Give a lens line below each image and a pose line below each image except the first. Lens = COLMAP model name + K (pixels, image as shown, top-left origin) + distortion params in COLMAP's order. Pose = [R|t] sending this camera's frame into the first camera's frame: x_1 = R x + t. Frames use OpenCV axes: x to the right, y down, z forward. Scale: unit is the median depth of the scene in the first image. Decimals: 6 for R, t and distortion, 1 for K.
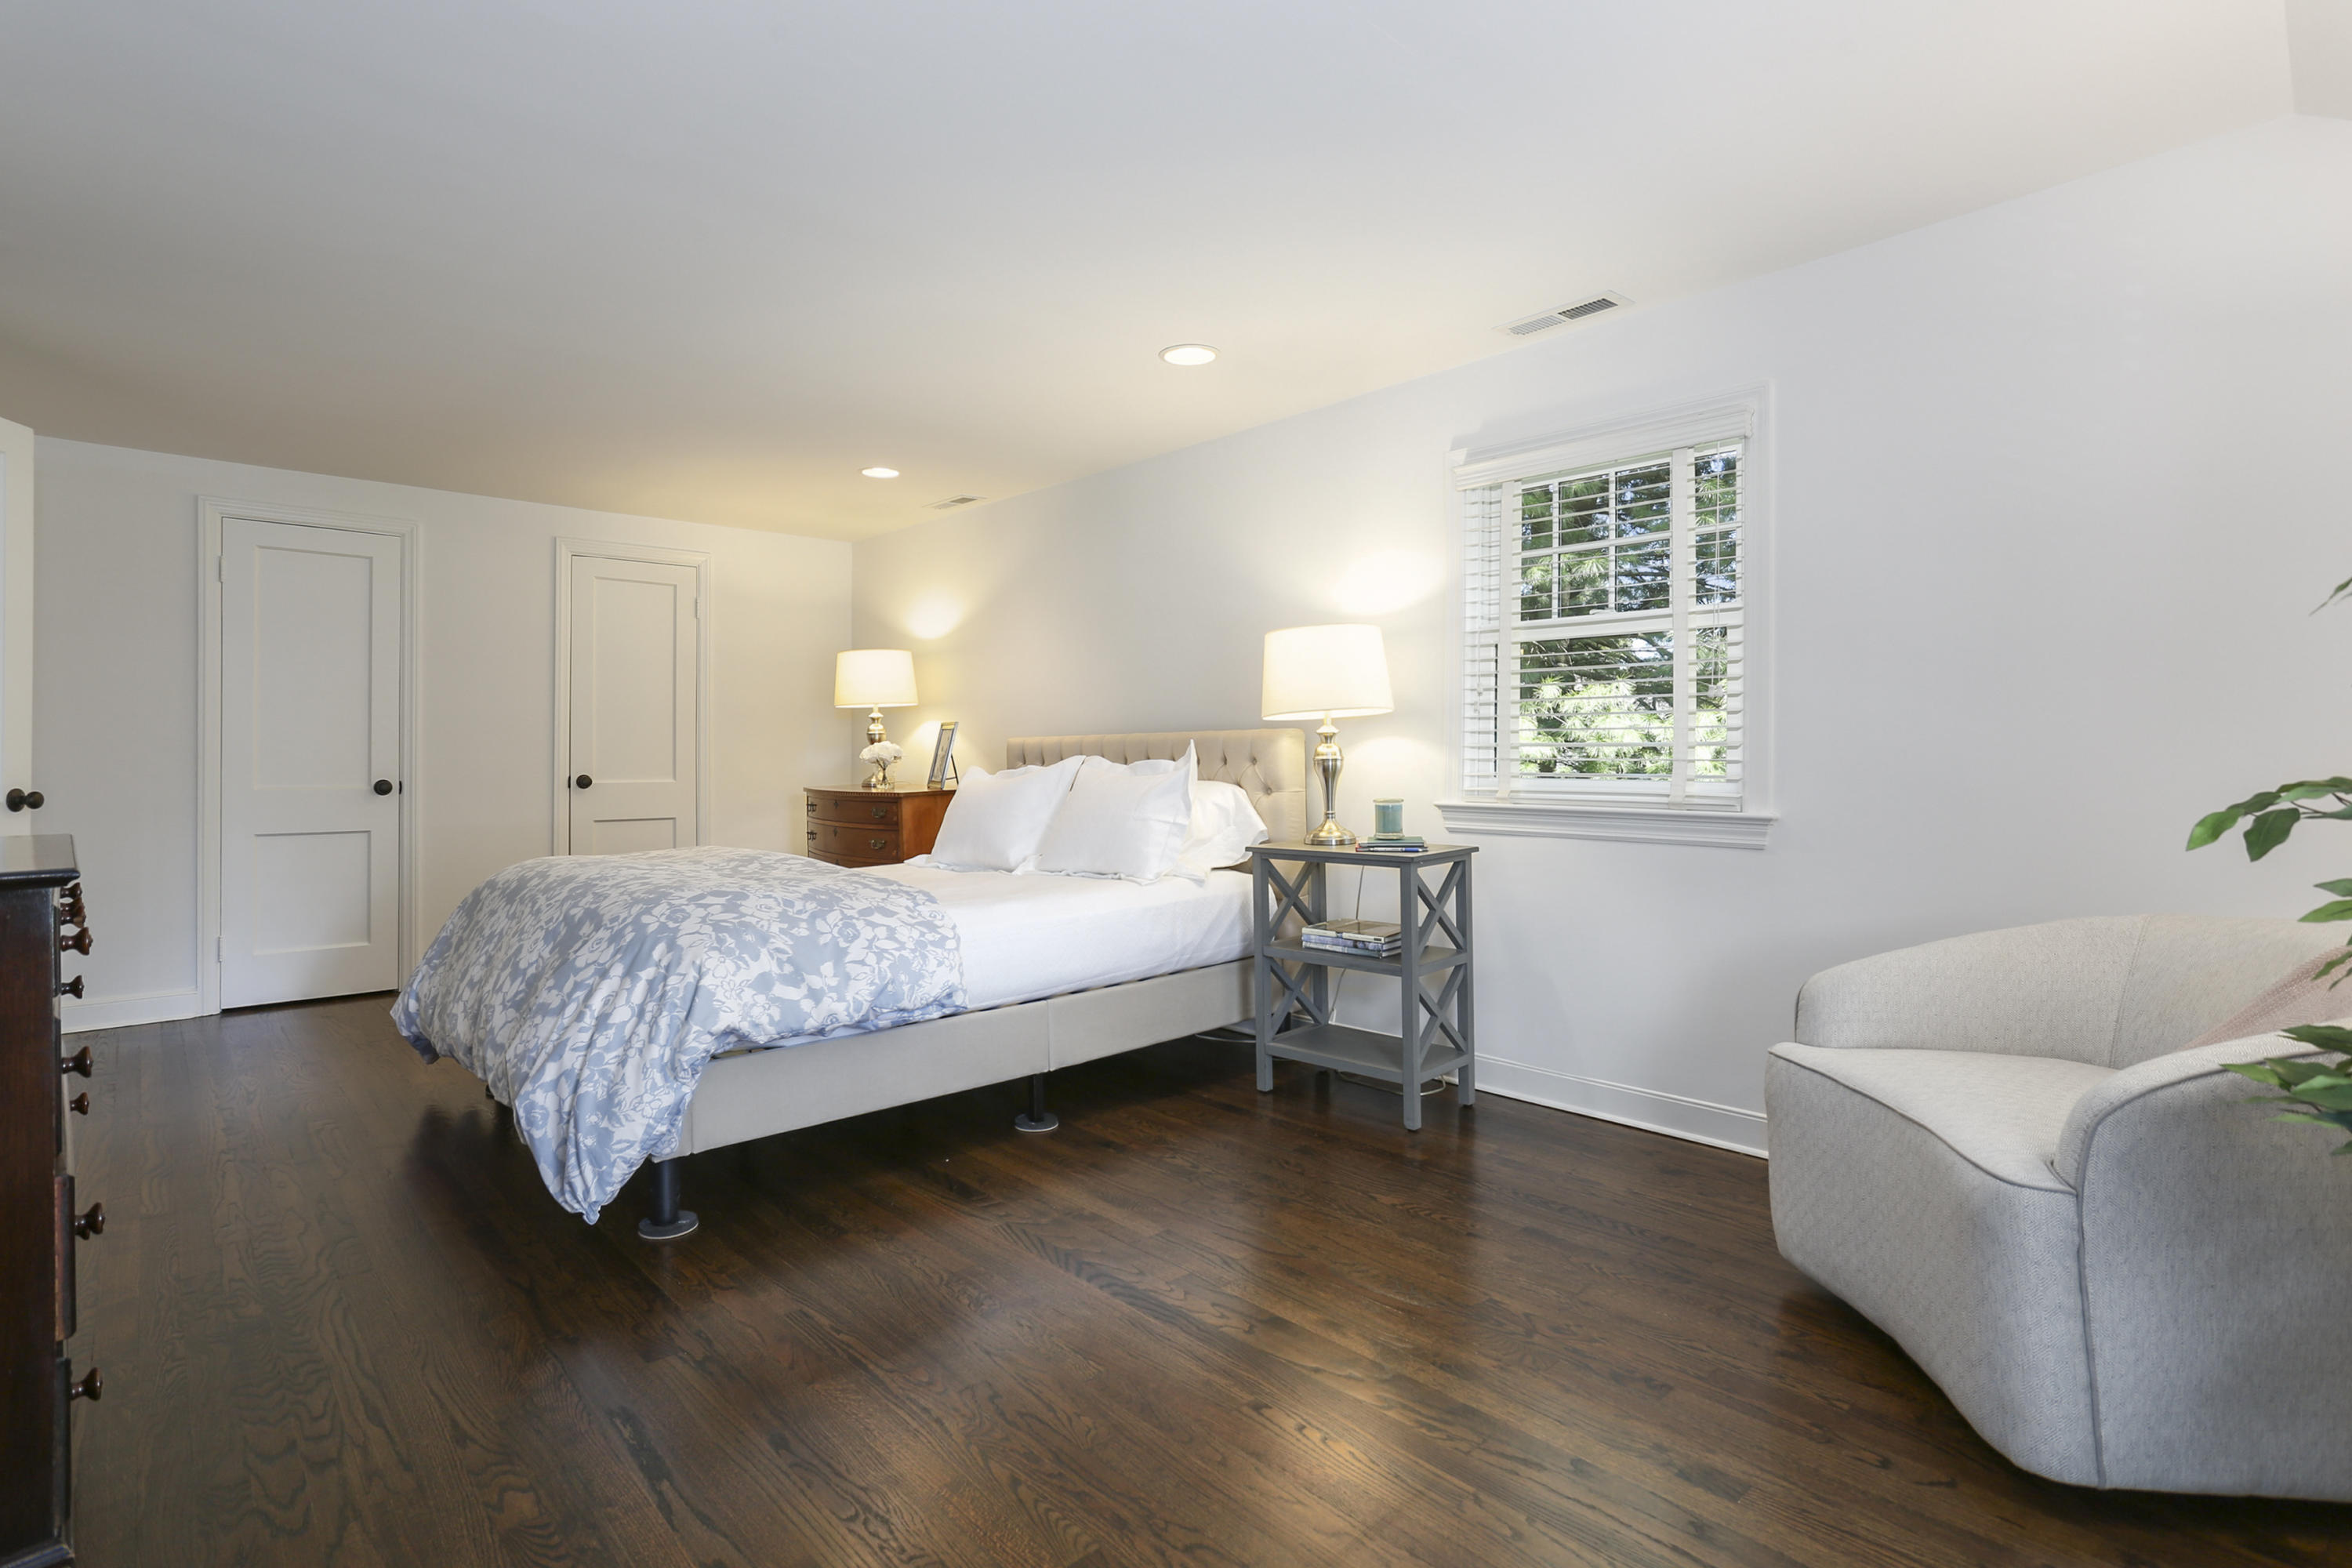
lens RADIAL K [[1143.5, 0, 1182.3], [0, 1143.5, 774.4], [0, 0, 1]] dist [-0.038747, 0.016955]
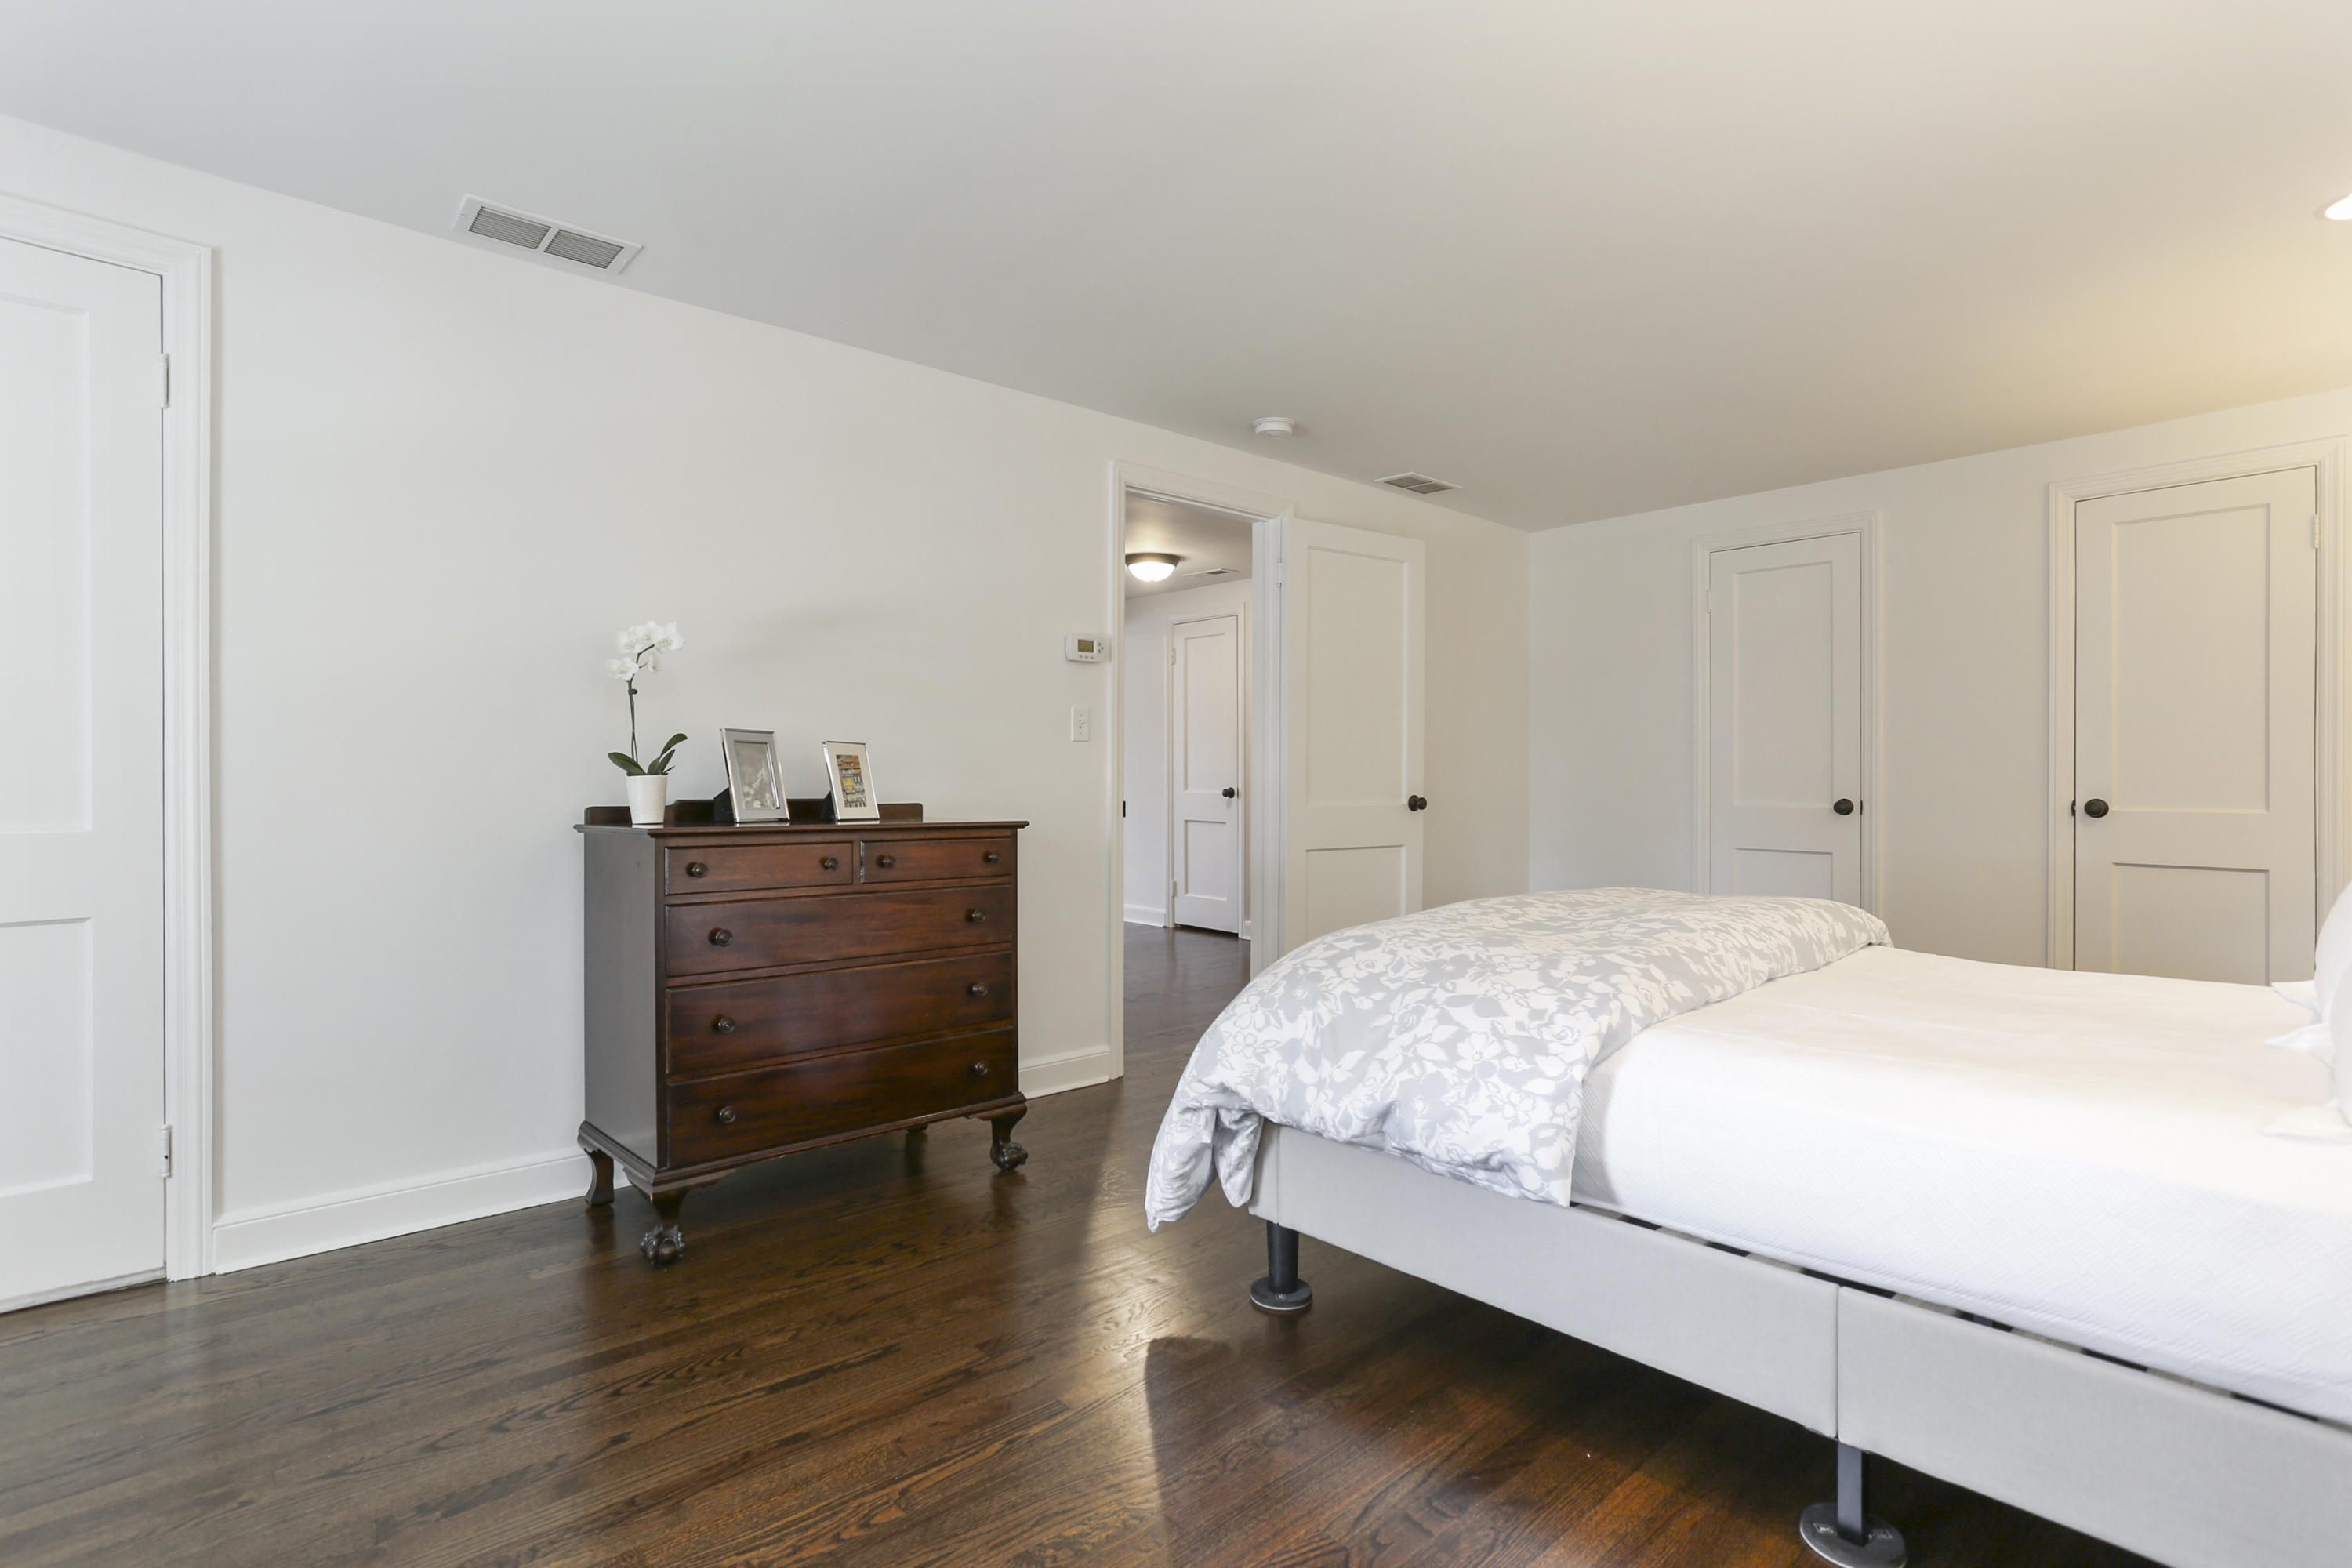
lens RADIAL K [[1143.5, 0, 1180.6], [0, 1143.5, 765.6], [0, 0, 1]] dist [-0.038747, 0.016955]
pose [[-0.025640, -0.006714, -0.999649, 0.422528], [-0.015679, 0.999857, -0.006313, -0.014644], [0.999548, 0.015511, -0.025741, 0.866191]]
